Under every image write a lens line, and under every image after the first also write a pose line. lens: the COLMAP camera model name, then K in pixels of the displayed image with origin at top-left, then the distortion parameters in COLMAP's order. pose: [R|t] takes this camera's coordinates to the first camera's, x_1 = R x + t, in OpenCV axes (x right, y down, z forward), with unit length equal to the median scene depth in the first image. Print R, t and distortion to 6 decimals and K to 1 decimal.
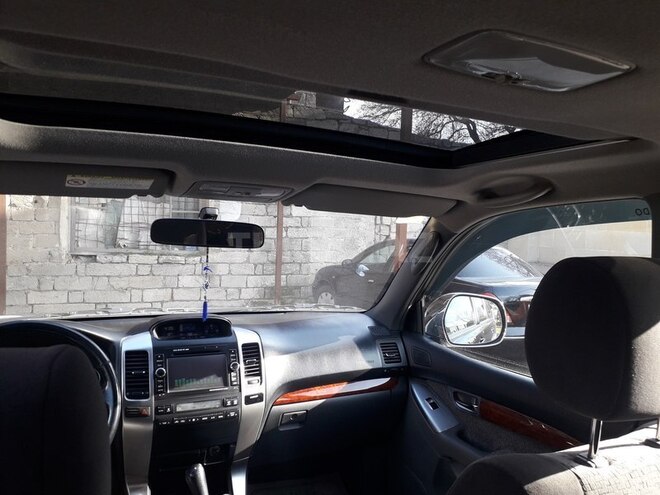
lens RADIAL K [[530.5, 0, 340.0], [0, 530.5, 259.2], [0, 0, 1]] dist [0.090818, -0.170716]
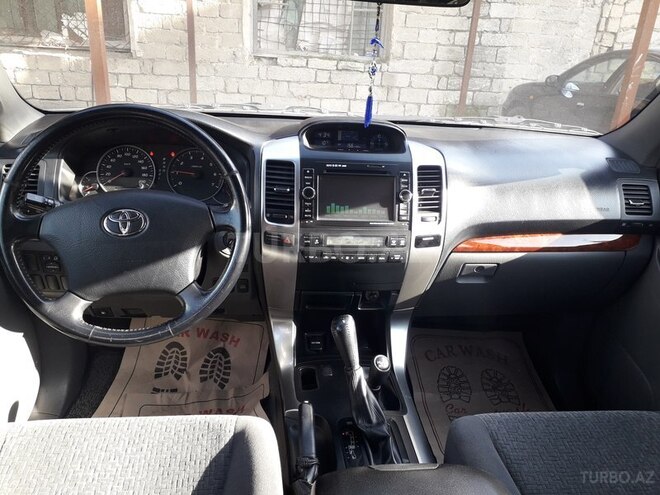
lens RADIAL K [[548.8, 0, 330.0], [0, 548.8, 247.5], [0, 0, 1]] dist [0.042297, -0.017745]
pose [[0.940025, 0.143665, -0.309374, -0.047333], [-0.043805, 0.950312, 0.308200, 0.038082], [0.338280, -0.276164, 0.899611, 0.246324]]
